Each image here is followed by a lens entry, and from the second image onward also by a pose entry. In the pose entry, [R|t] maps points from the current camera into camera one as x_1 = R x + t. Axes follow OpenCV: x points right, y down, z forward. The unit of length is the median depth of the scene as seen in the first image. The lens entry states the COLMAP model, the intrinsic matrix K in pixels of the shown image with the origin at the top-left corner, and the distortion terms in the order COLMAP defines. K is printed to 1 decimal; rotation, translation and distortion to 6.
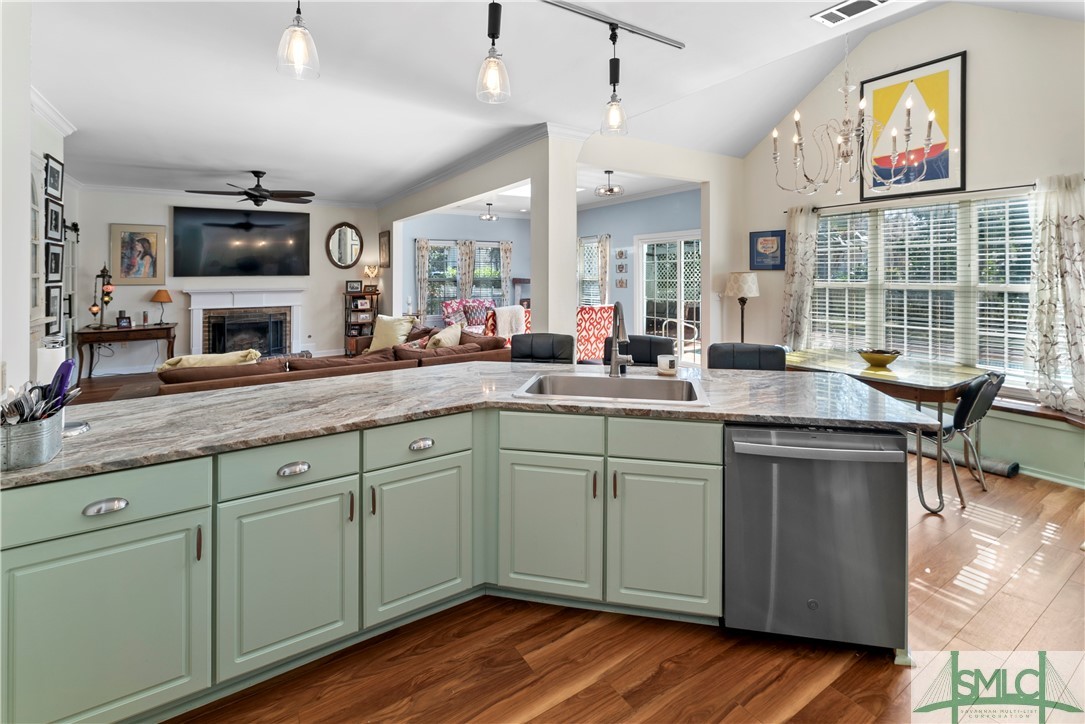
lens RADIAL K [[490.2, 0, 539.6], [0, 490.2, 273.9], [0, 0, 1]] dist [-0.002273, -0.001320]
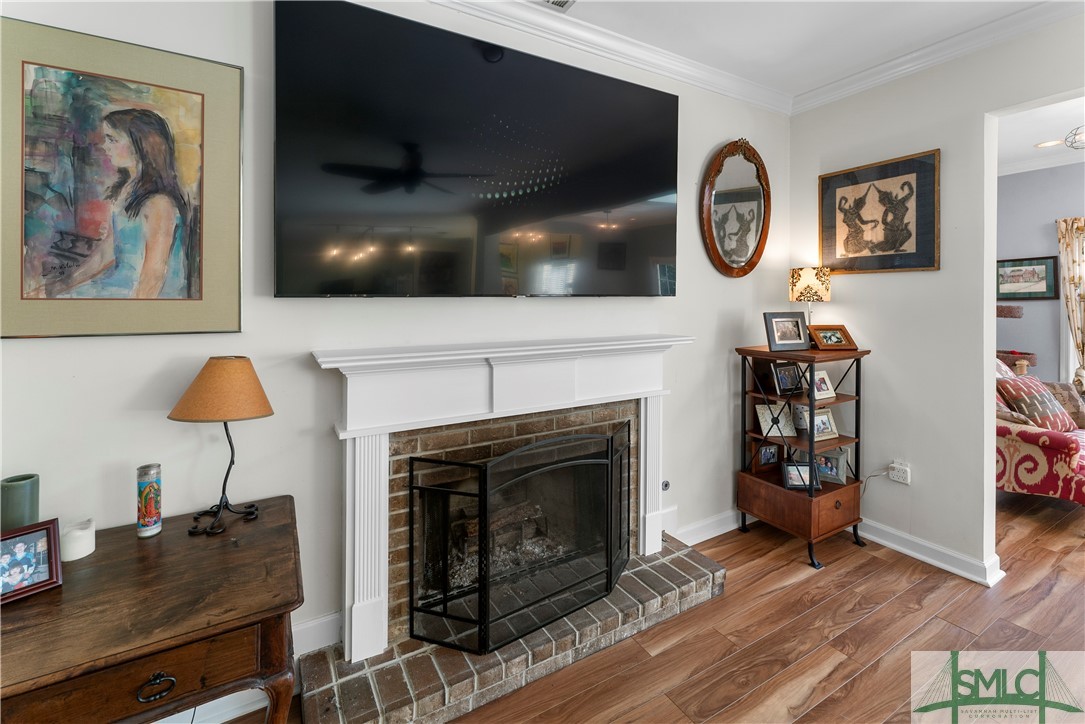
lens RADIAL K [[469.2, 0, 541.2], [0, 469.2, 302.2], [0, 0, 1]] dist [-0.001075, -0.000135]
pose [[0.998977, 0.003209, -0.045105, -0.616248], [-0.003000, 0.999984, 0.004720, 0.007044], [0.045119, -0.004580, 0.998971, 0.789969]]
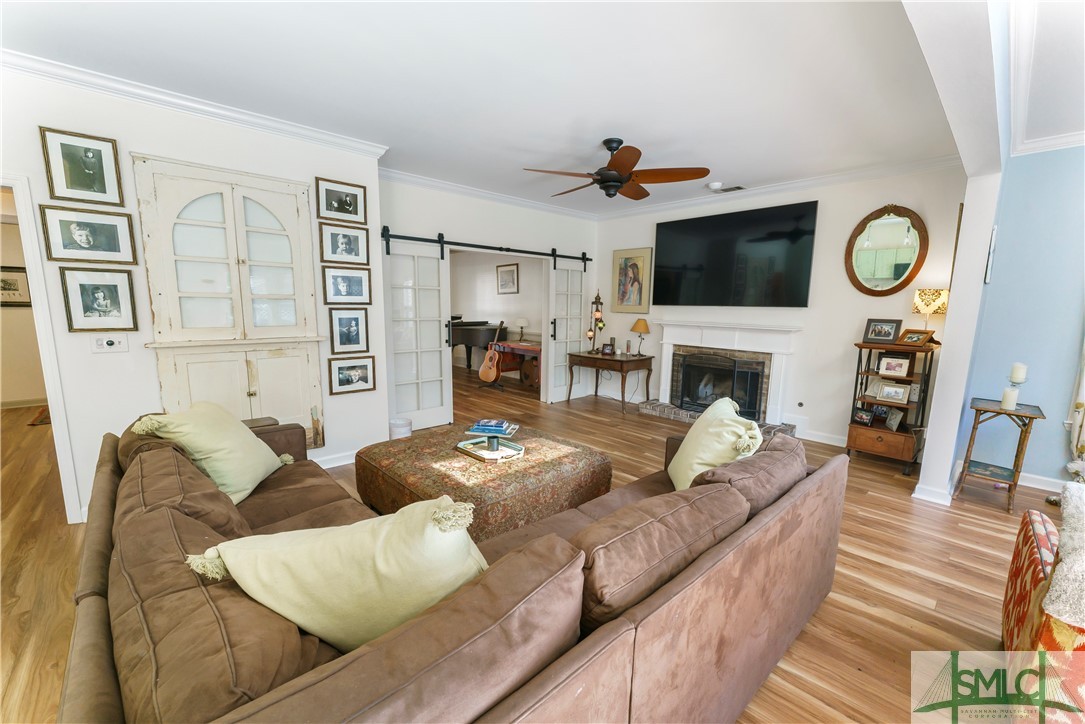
lens RADIAL K [[441.2, 0, 542.1], [0, 441.2, 370.6], [0, 0, 1]] dist [-0.003595, 0.000047]
pose [[0.183403, 0.158512, -0.970174, 0.017575], [-0.018075, 0.987291, 0.157891, 0.000574], [0.982872, -0.011422, 0.183937, 0.650232]]
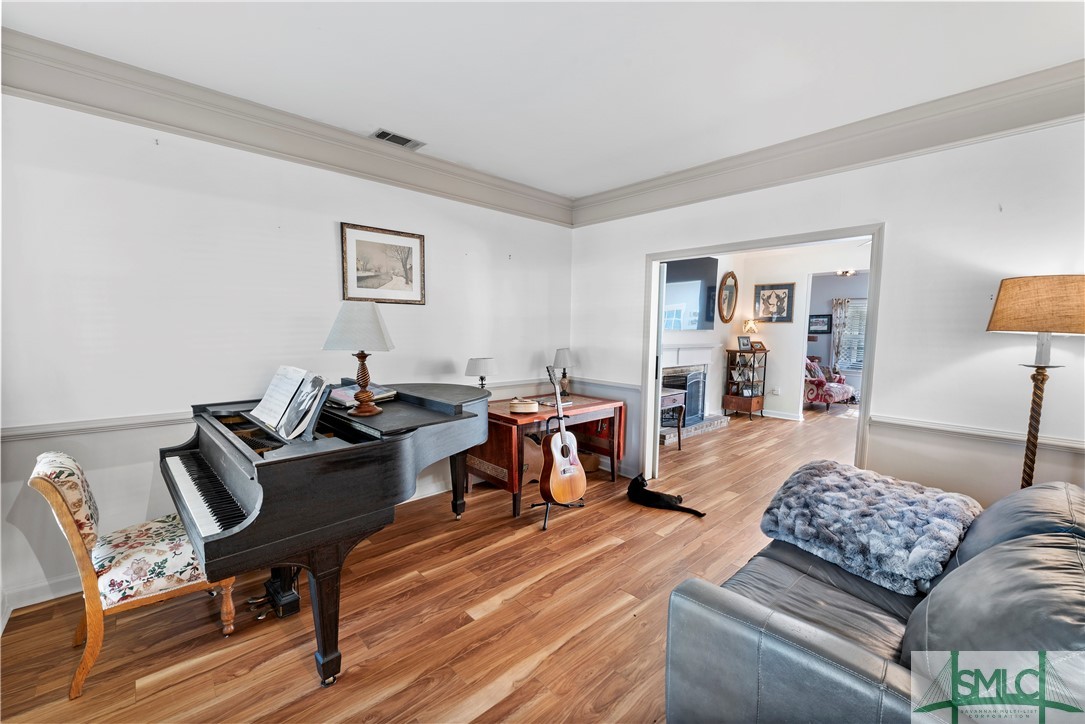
lens RADIAL K [[441.2, 0, 542.1], [0, 441.2, 370.6], [0, 0, 1]] dist [-0.003595, 0.000047]
pose [[0.983340, 0.002309, 0.181762, -1.049274], [-0.019151, 0.995670, 0.090959, 0.011397], [-0.180765, -0.092925, 0.979127, 0.297762]]
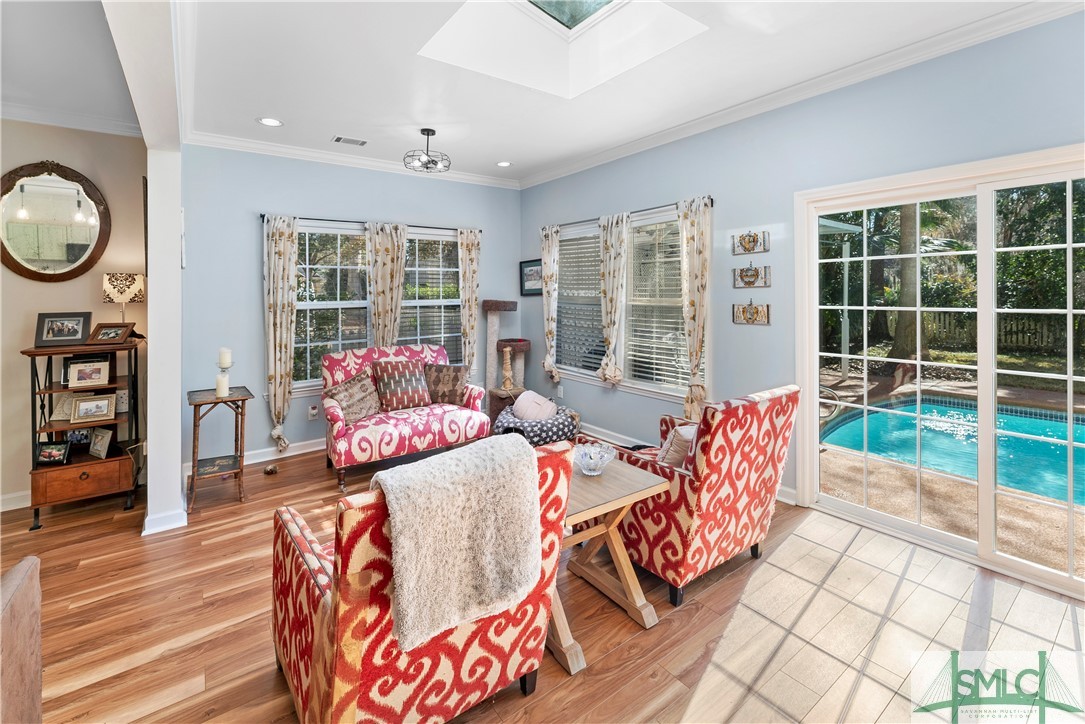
lens RADIAL K [[472.1, 0, 540.7], [0, 472.1, 290.2], [0, 0, 1]] dist [-0.002917, 0.000204]
pose [[0.997775, -0.005687, 0.066425, -0.038407], [0.005980, 0.999973, -0.004211, 0.000203], [-0.066400, 0.004599, 0.997783, 0.709968]]
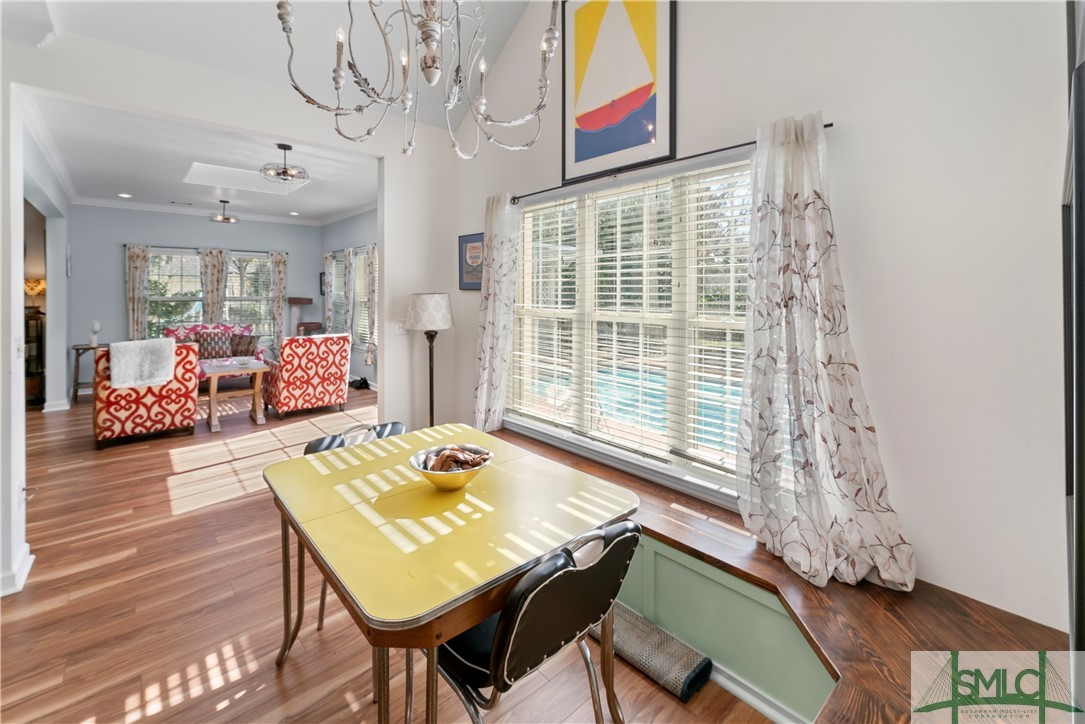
lens RADIAL K [[463.7, 0, 535.7], [0, 463.7, 297.4], [0, 0, 1]] dist [0.008683, 0.000182]
pose [[0.987961, 0.006988, 0.154543, 0.329855], [-0.008483, 0.999923, 0.009015, -0.002942], [-0.154468, -0.010218, 0.987945, 0.247063]]
